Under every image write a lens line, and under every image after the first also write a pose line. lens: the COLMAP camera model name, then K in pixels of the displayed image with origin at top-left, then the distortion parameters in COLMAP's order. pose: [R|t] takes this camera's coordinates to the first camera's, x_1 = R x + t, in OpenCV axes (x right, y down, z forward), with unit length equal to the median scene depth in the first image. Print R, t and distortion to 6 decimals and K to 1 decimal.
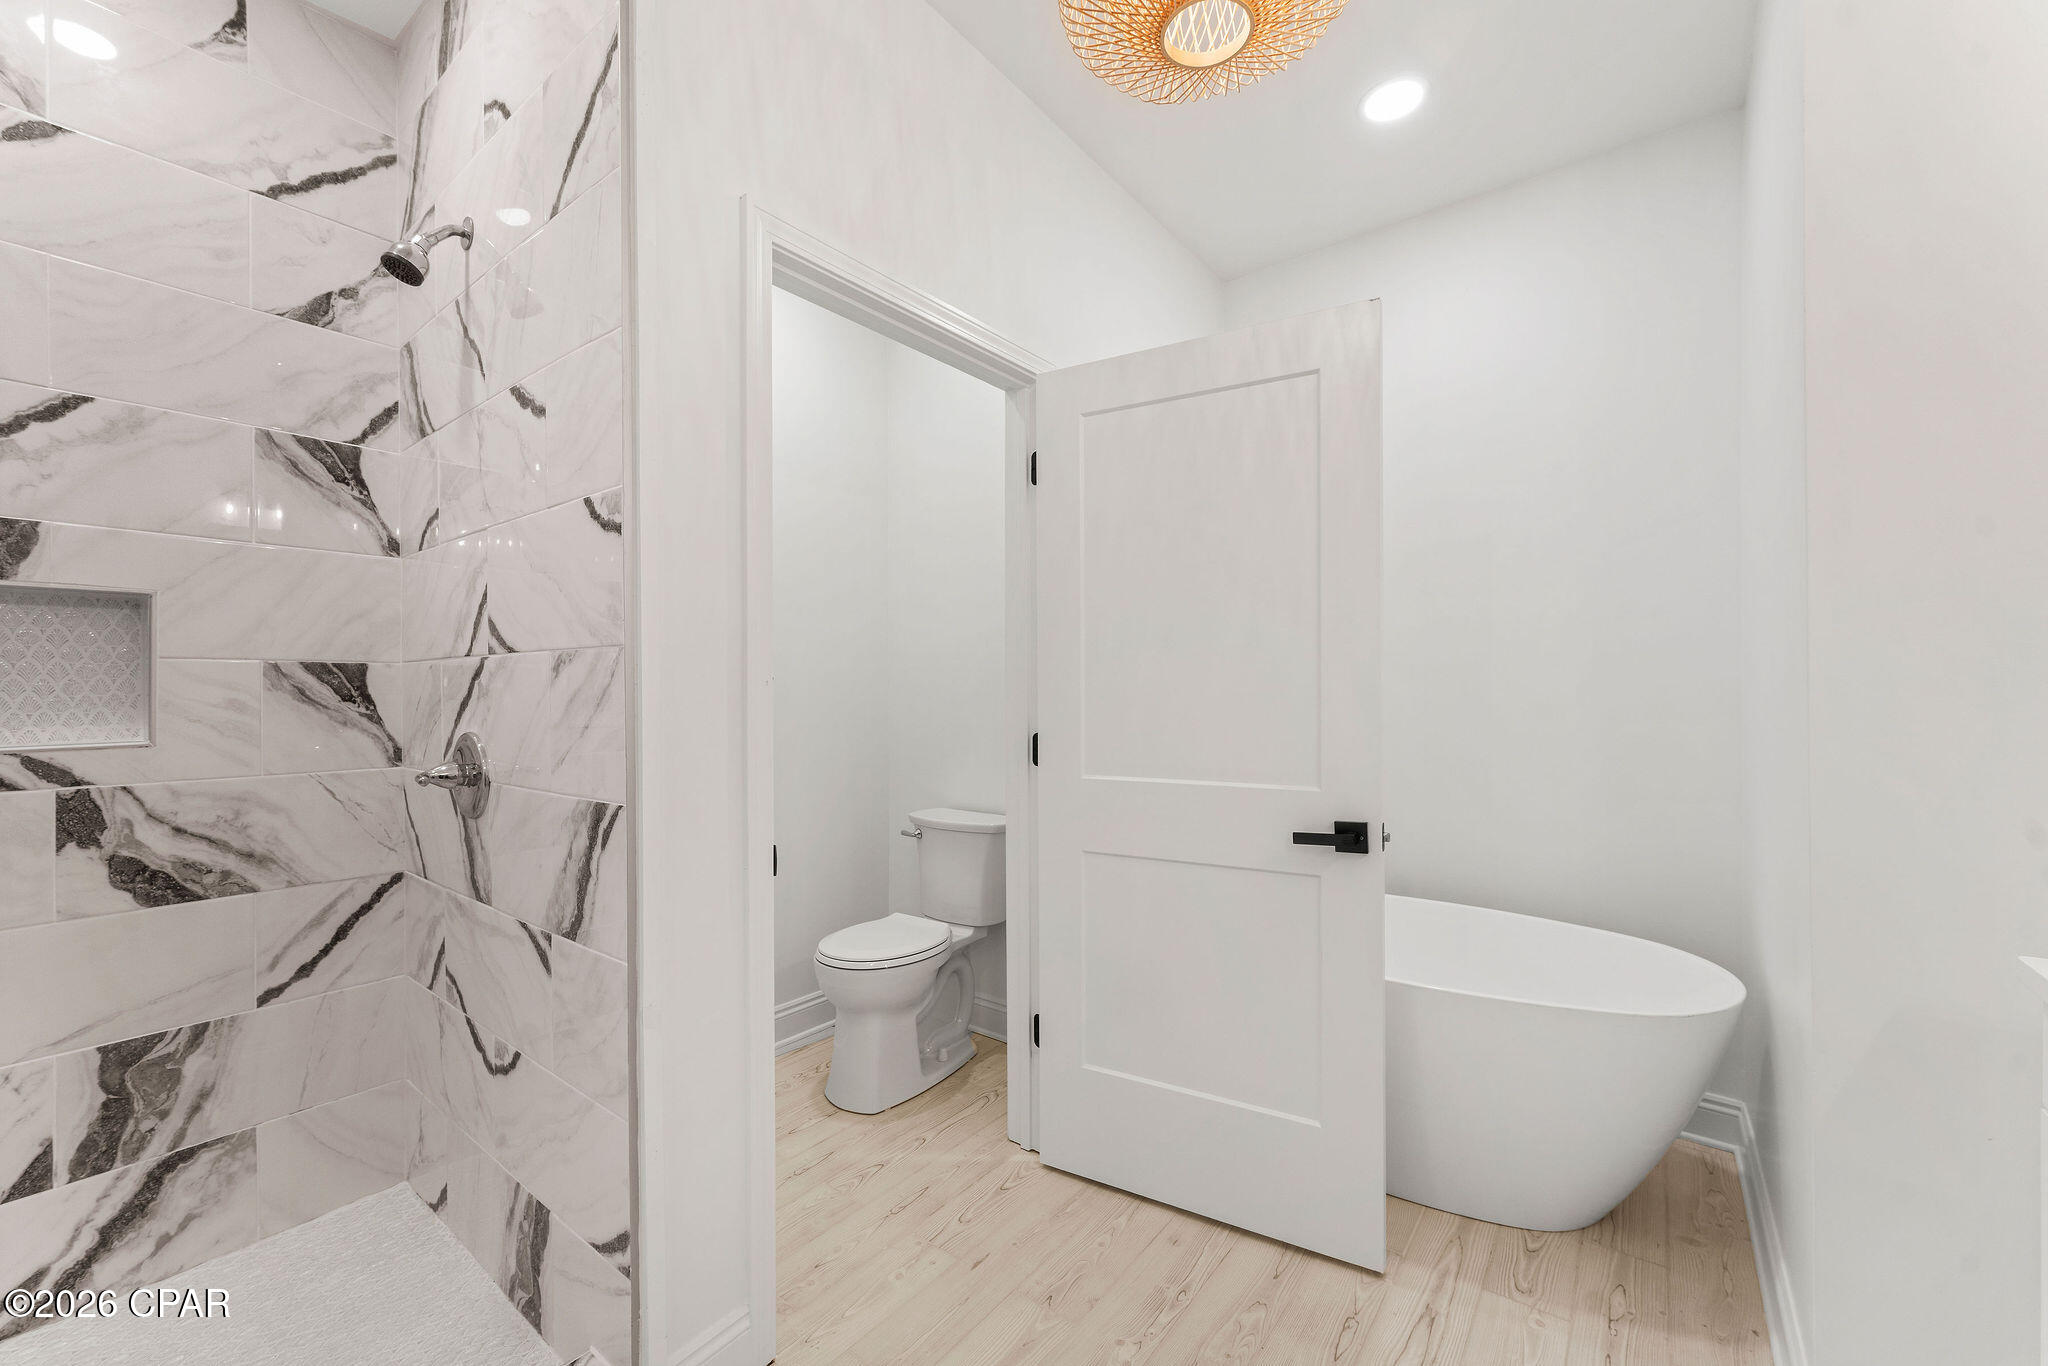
lens RADIAL K [[817.1, 0, 1021.7], [0, 817.1, 685.4], [0, 0, 1]] dist [-0.003057, 0.001153]
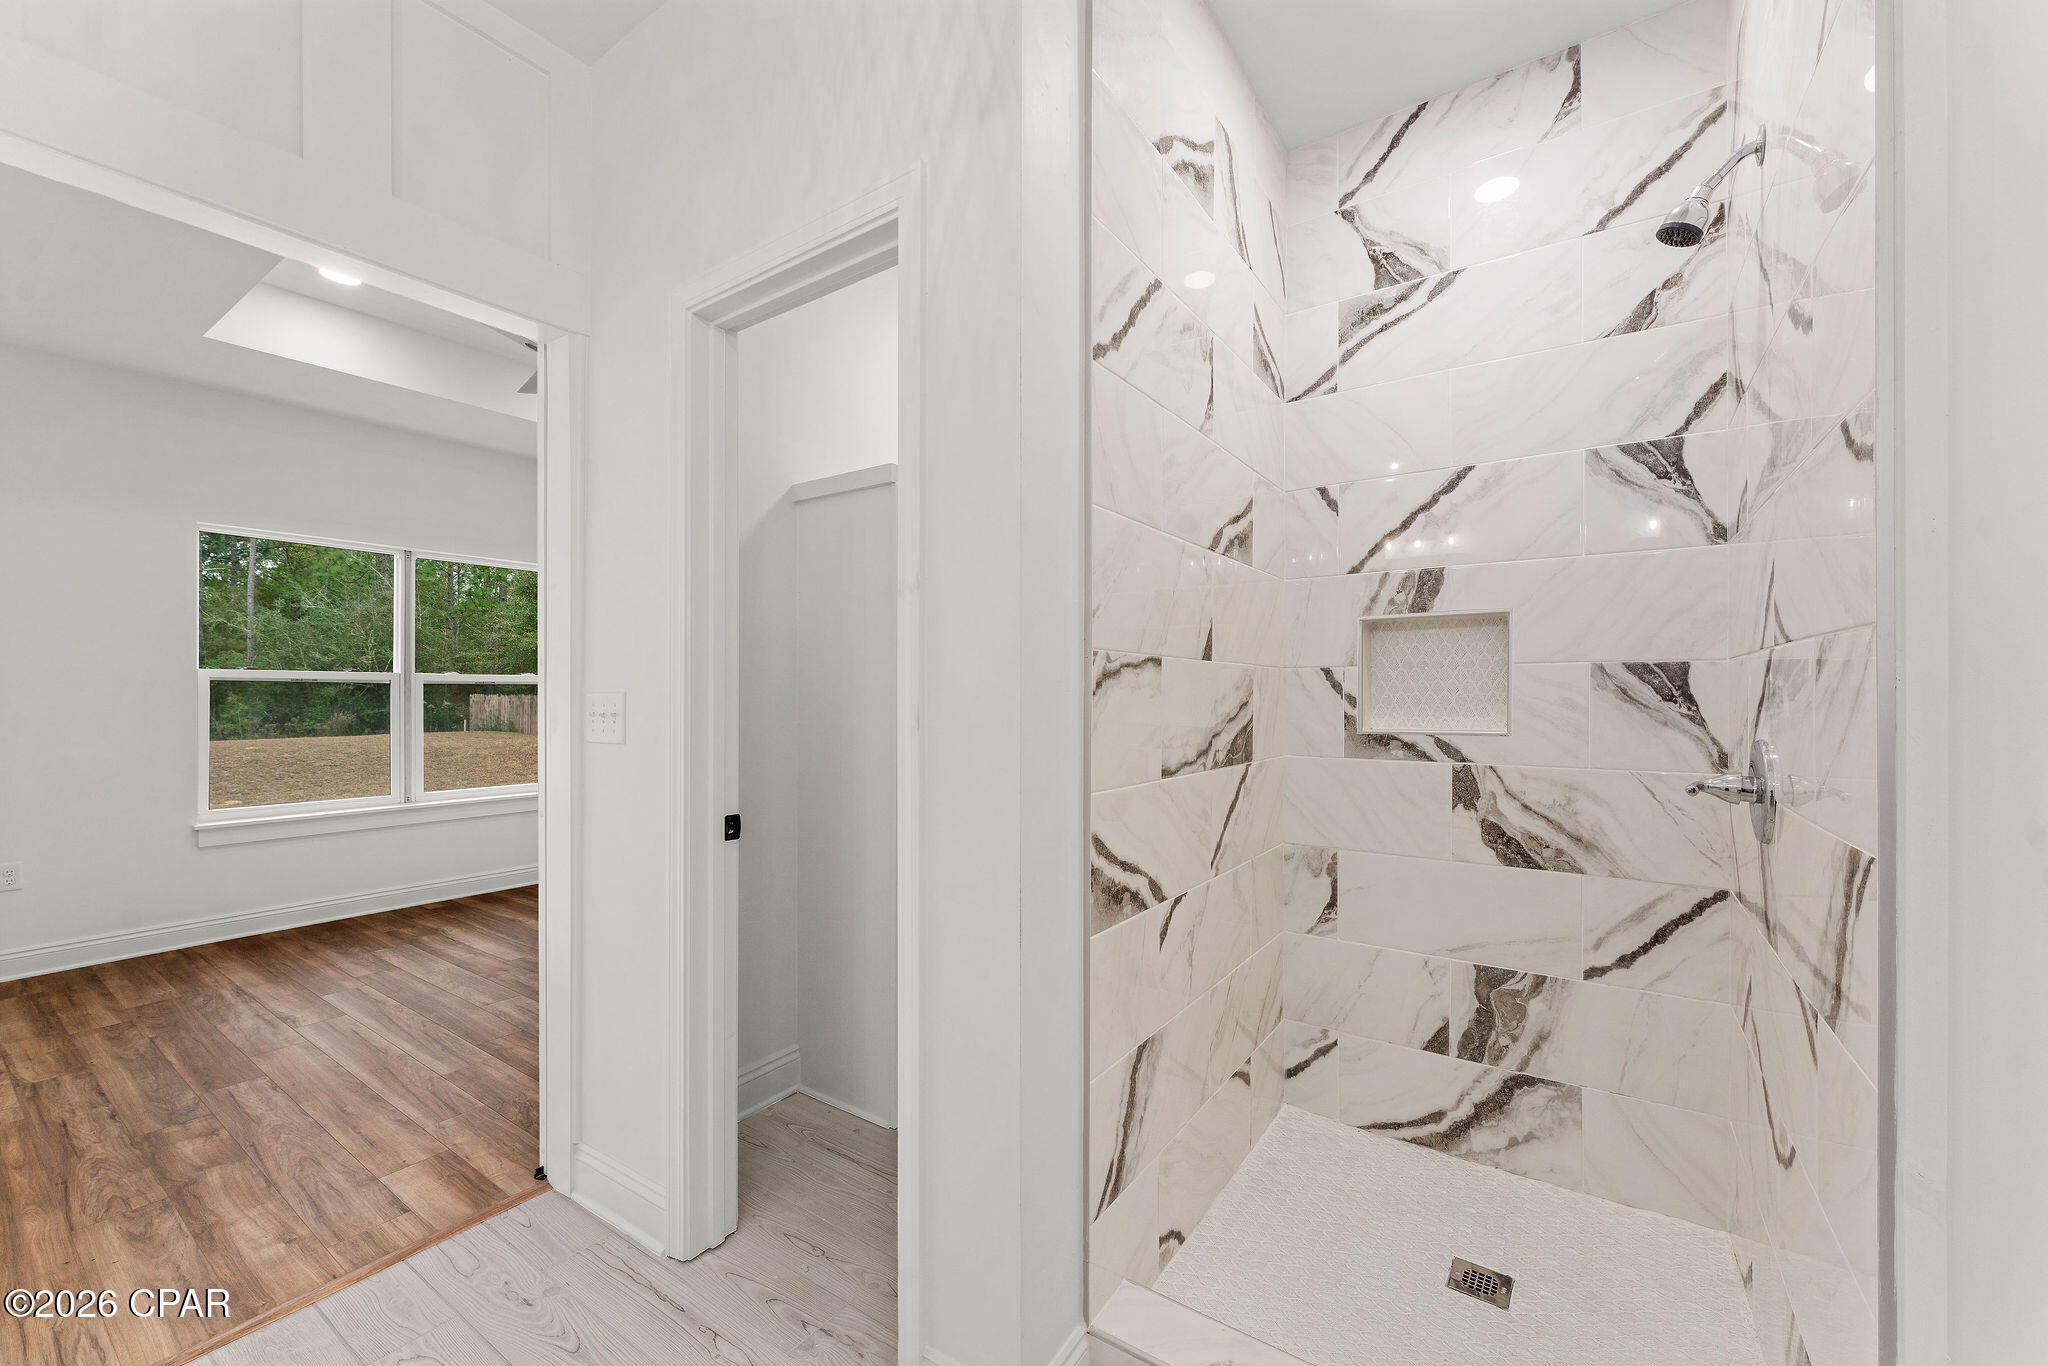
lens RADIAL K [[817.1, 0, 1025.2], [0, 817.1, 690.7], [0, 0, 1]] dist [-0.003057, 0.001153]
pose [[0.052808, 0.000156, -0.998605, 0.121066], [0.005458, 0.999985, 0.000445, 0.002535], [0.998590, -0.005473, 0.052807, 0.202408]]
